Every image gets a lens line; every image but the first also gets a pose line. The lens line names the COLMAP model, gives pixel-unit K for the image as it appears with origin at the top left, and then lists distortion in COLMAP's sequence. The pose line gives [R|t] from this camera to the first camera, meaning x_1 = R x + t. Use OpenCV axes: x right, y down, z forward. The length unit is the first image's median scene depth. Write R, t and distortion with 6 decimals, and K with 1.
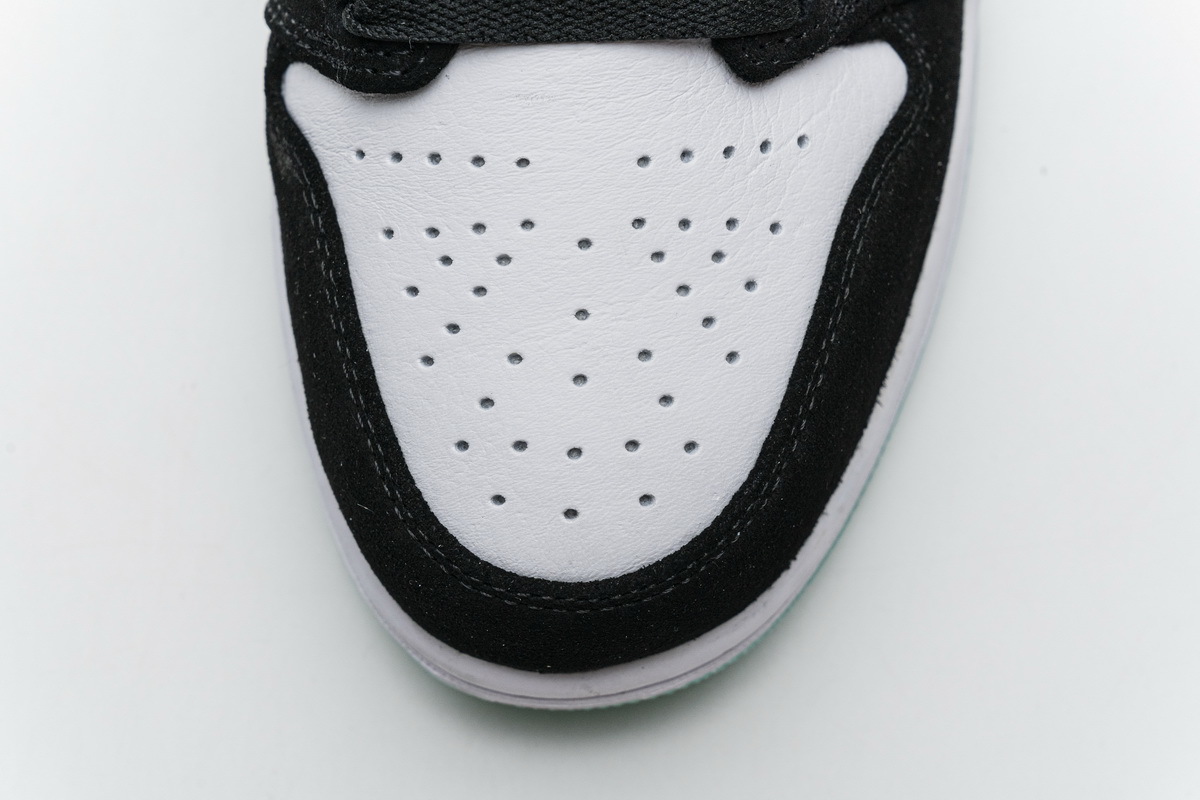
lens RADIAL K [[2298.7, 0, 596.1], [0, 2298.7, 372.9], [0, 0, 1]] dist [-0.022327, 0.111505]
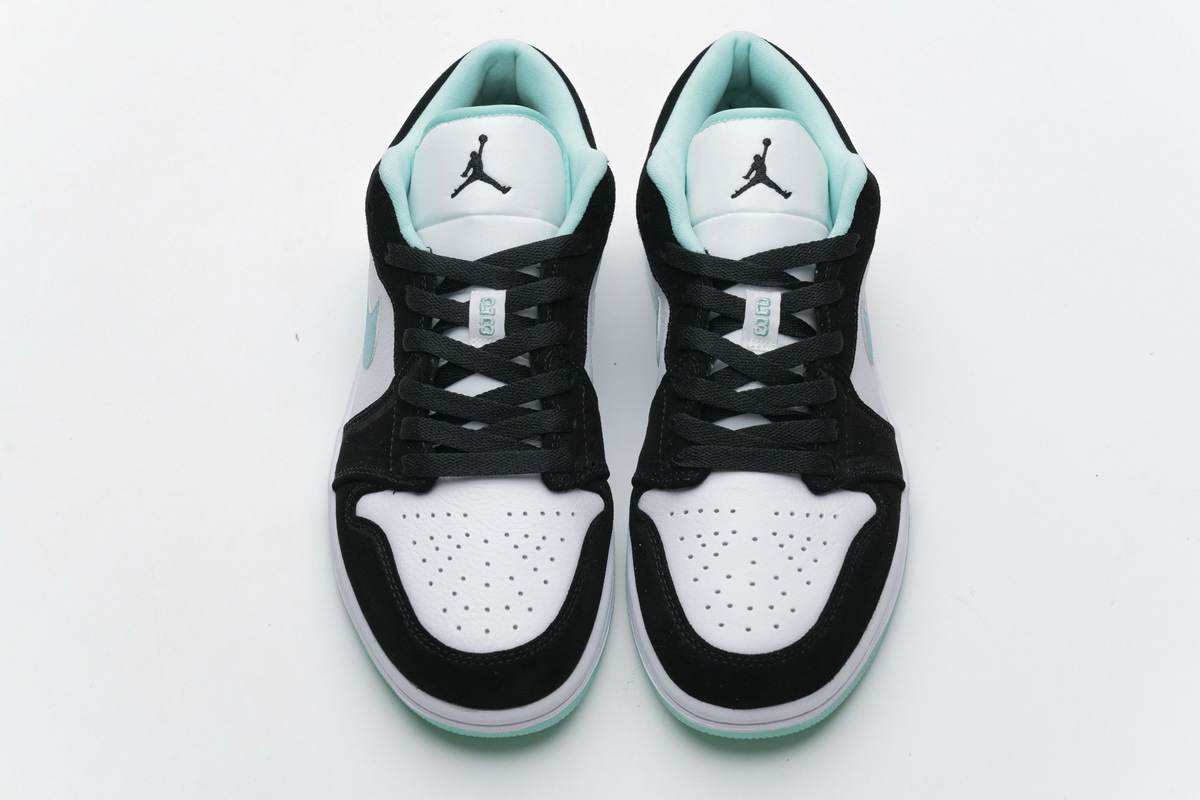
lens RADIAL K [[2298.7, 0, 596.1], [0, 2298.7, 372.9], [0, 0, 1]] dist [-0.022327, 0.111505]
pose [[0.998488, 0.028318, -0.047117, -0.070343], [-0.046598, 0.890721, -0.452156, 1.013692], [0.029164, 0.453667, 0.890694, -1.535077]]
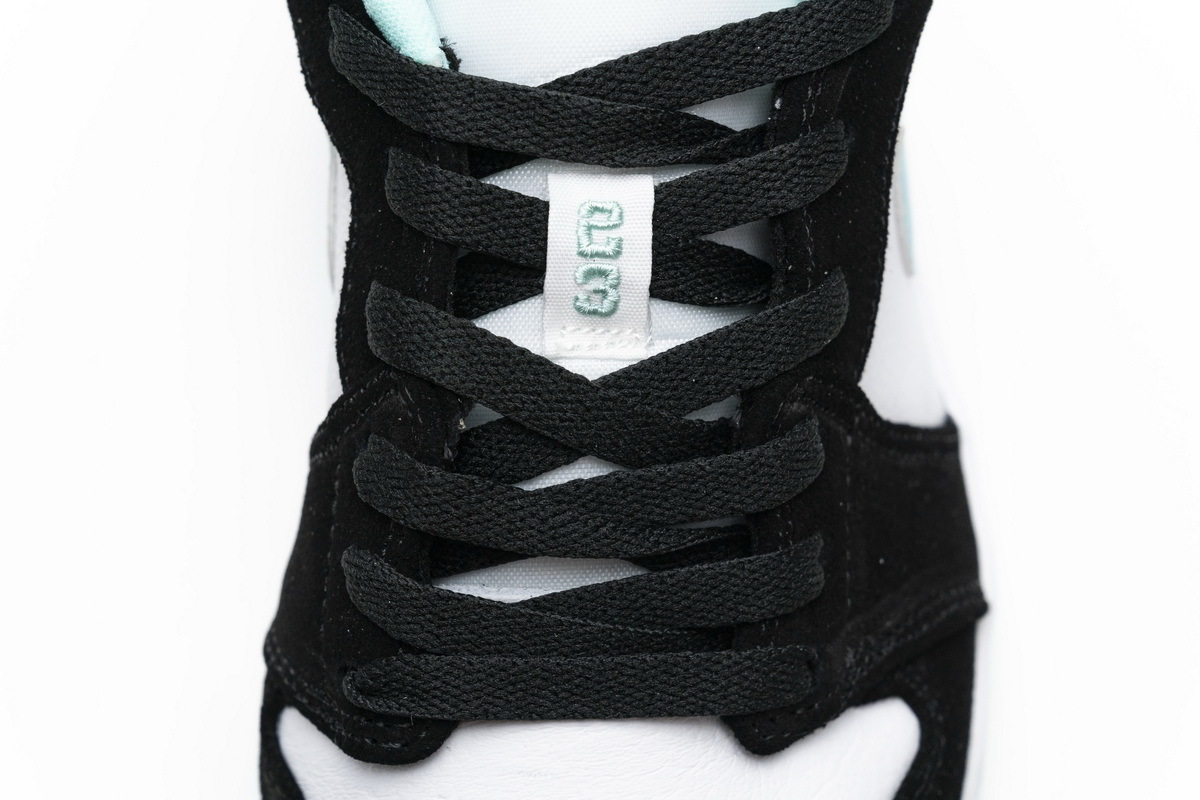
lens RADIAL K [[2298.7, 0, 596.1], [0, 2298.7, 372.9], [0, 0, 1]] dist [-0.022327, 0.111505]
pose [[0.999530, 0.030409, 0.003867, -0.010901], [-0.029769, 0.993011, -0.114209, -0.177299], [-0.007313, 0.114040, 0.993449, 0.016446]]
